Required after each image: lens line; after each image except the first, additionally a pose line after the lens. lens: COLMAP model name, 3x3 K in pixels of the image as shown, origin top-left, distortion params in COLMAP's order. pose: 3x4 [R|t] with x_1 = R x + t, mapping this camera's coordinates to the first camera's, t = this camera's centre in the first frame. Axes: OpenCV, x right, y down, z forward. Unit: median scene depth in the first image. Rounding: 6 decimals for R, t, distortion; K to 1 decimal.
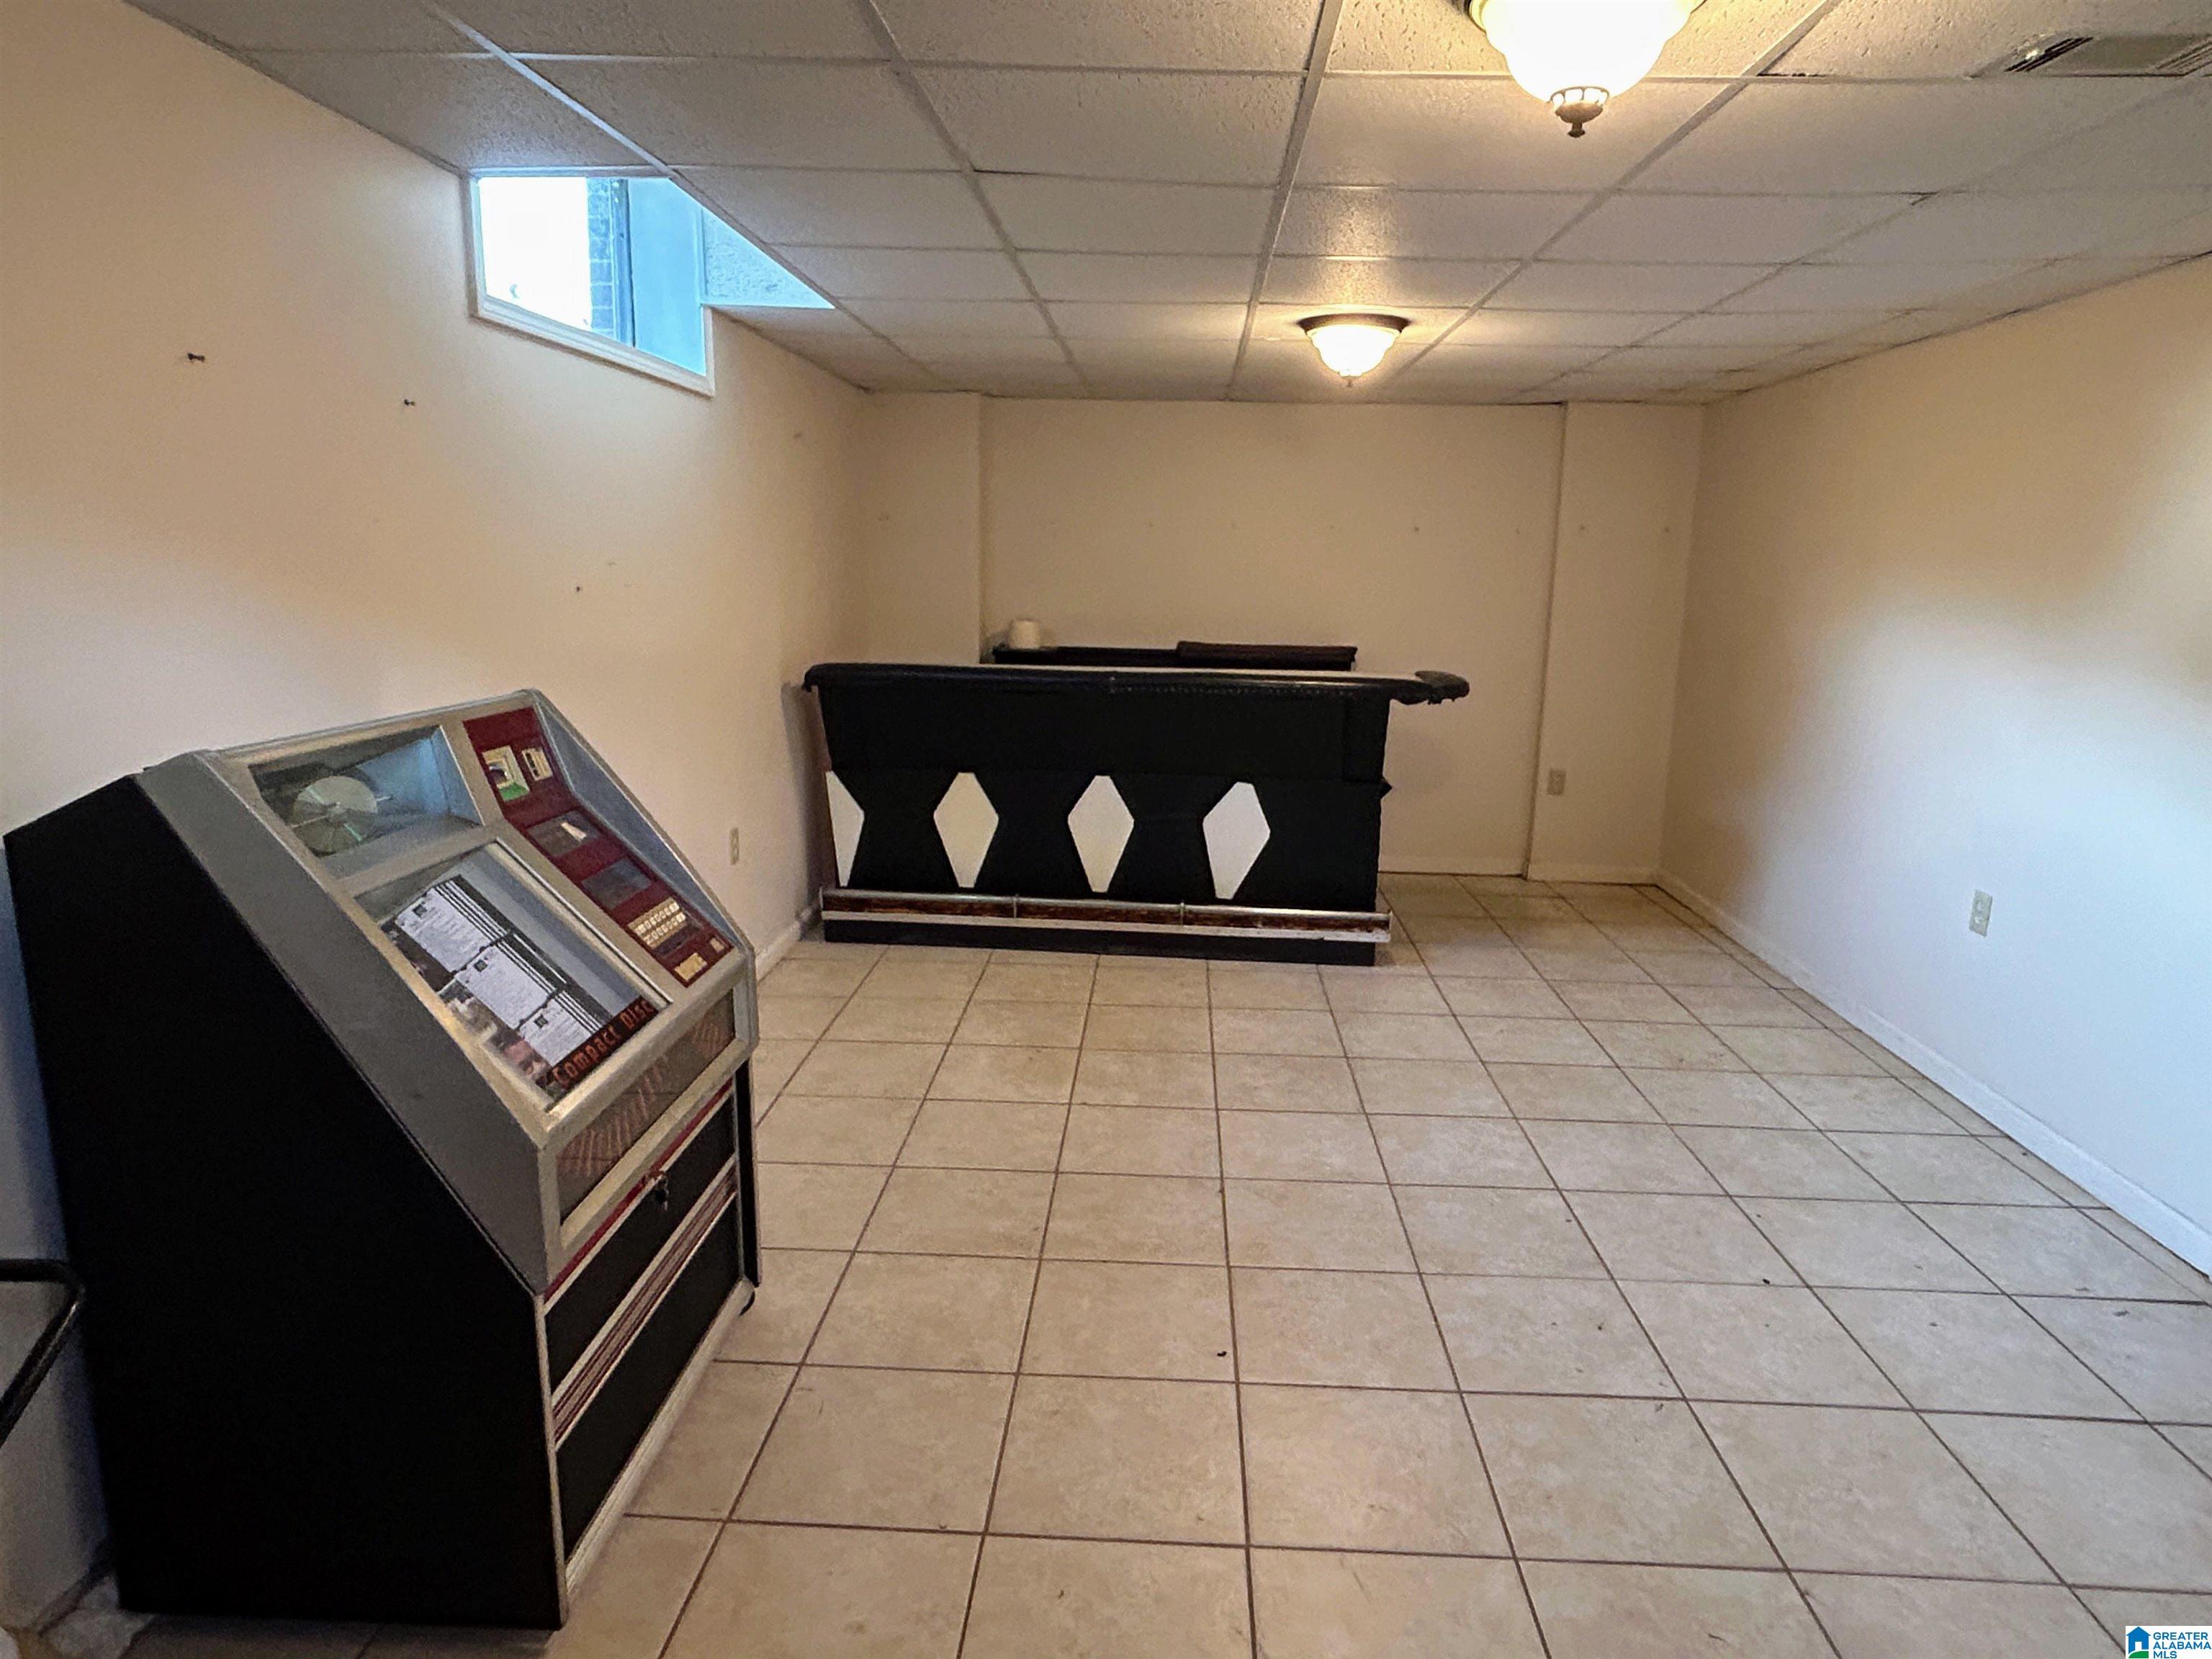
lens RADIAL K [[1291.4, 0, 1106.0], [0, 1291.4, 829.5], [0, 0, 1]] dist [-0.003996, -0.002013]
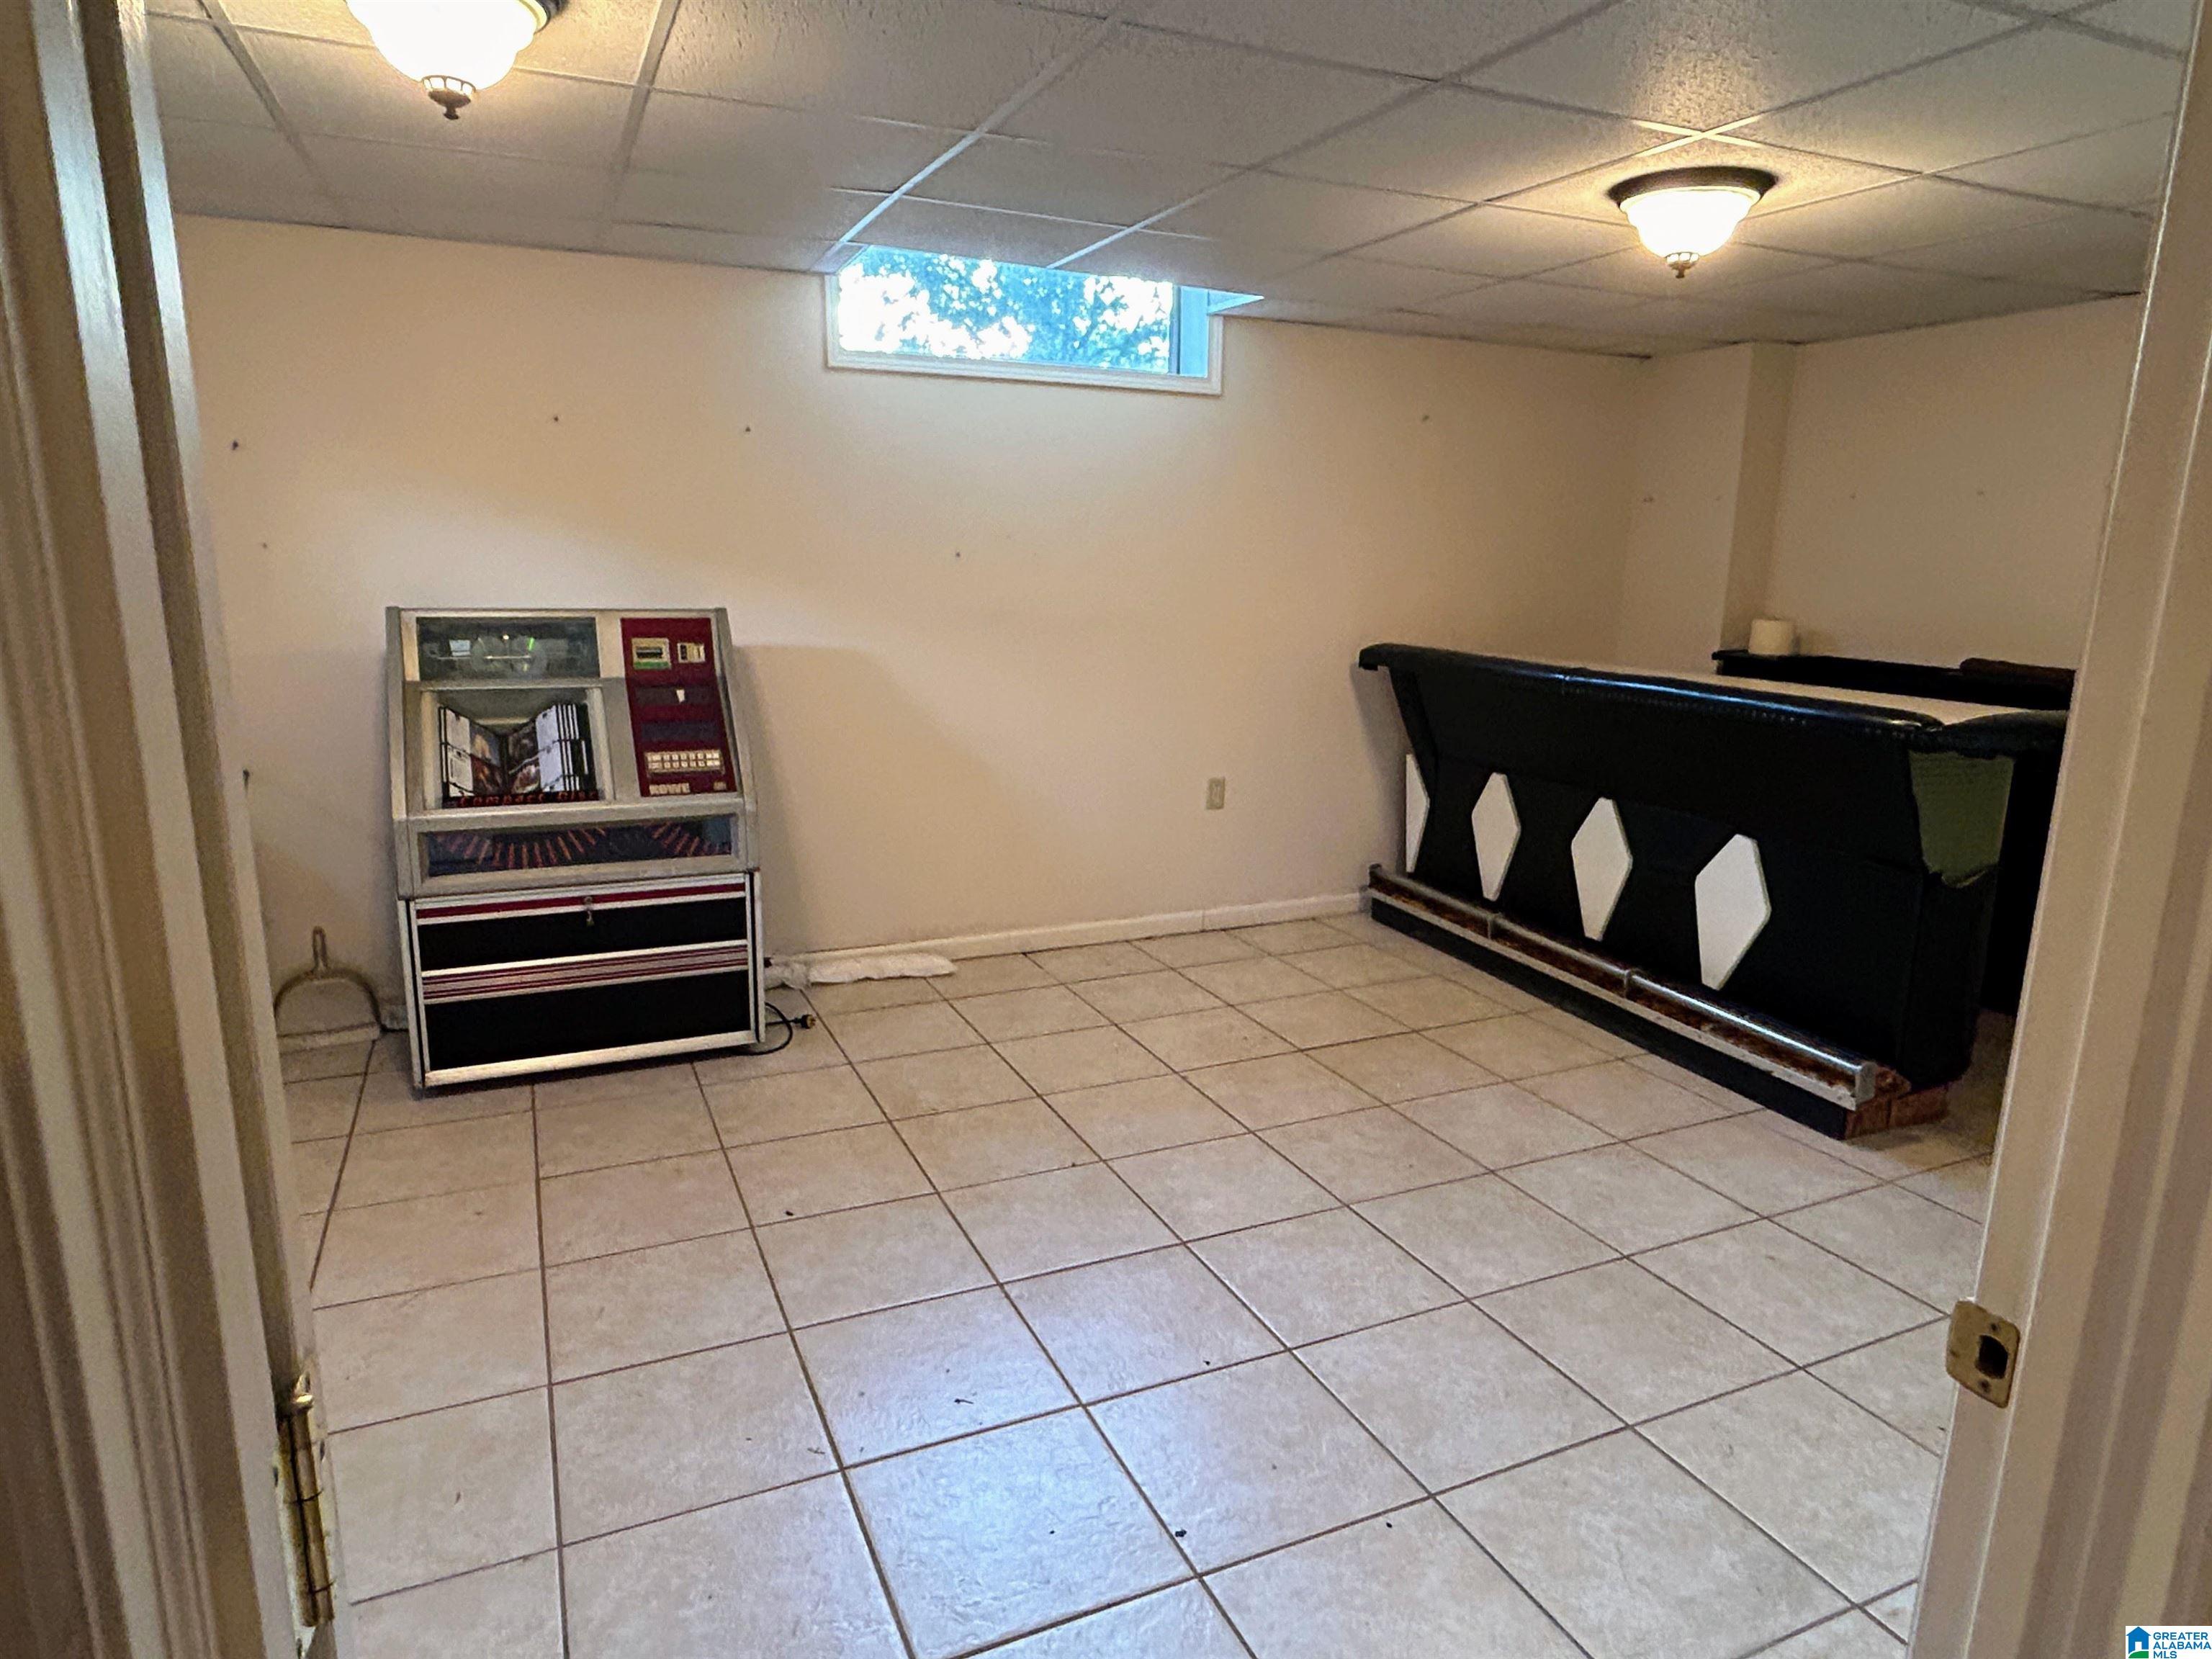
lens RADIAL K [[1289.8, 0, 1105.3], [0, 1289.8, 838.0], [0, 0, 1]] dist [-0.000537, -0.001927]
pose [[0.462180, 0.181498, -0.868014, 0.712852], [-0.190165, 0.976345, 0.102895, -0.051595], [0.866156, 0.117510, 0.485762, 0.410322]]
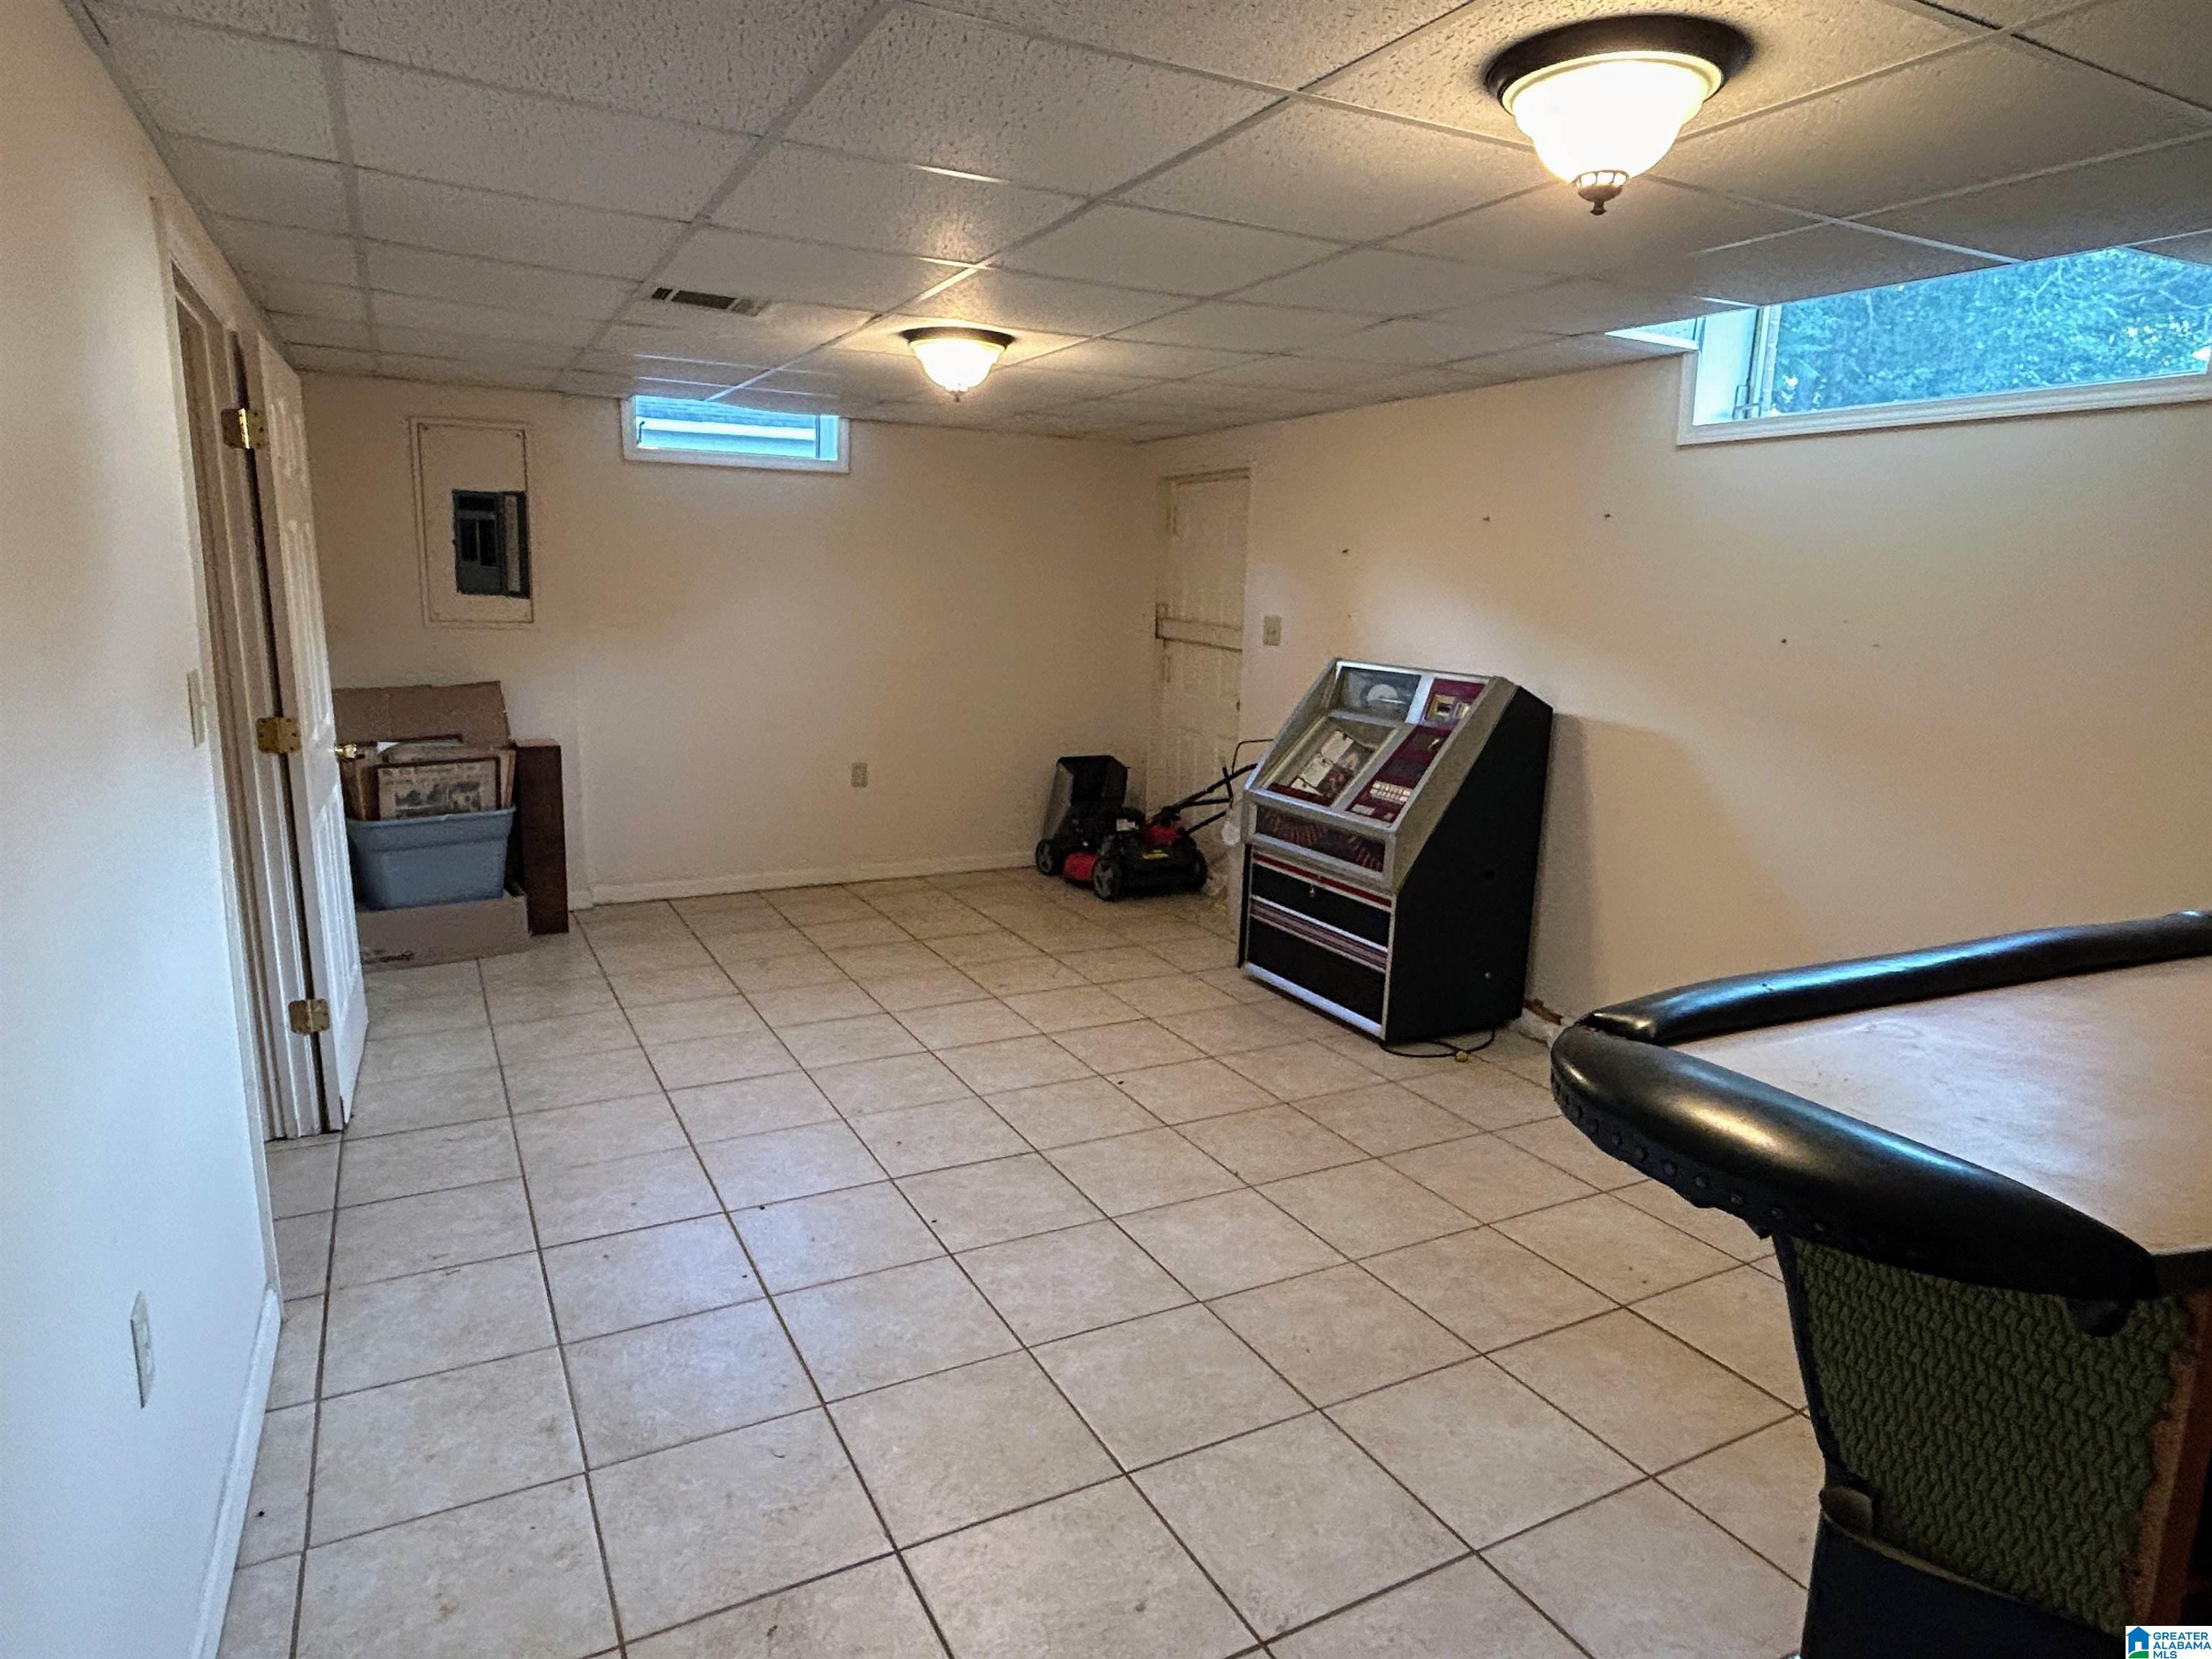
lens RADIAL K [[1289.8, 0, 1105.3], [0, 1289.8, 838.0], [0, 0, 1]] dist [-0.000537, -0.001927]
pose [[-0.853047, 0.060382, -0.518328, 0.573012], [-0.150069, 0.922937, 0.354495, -0.272374], [0.499789, 0.380186, -0.778247, 1.326942]]
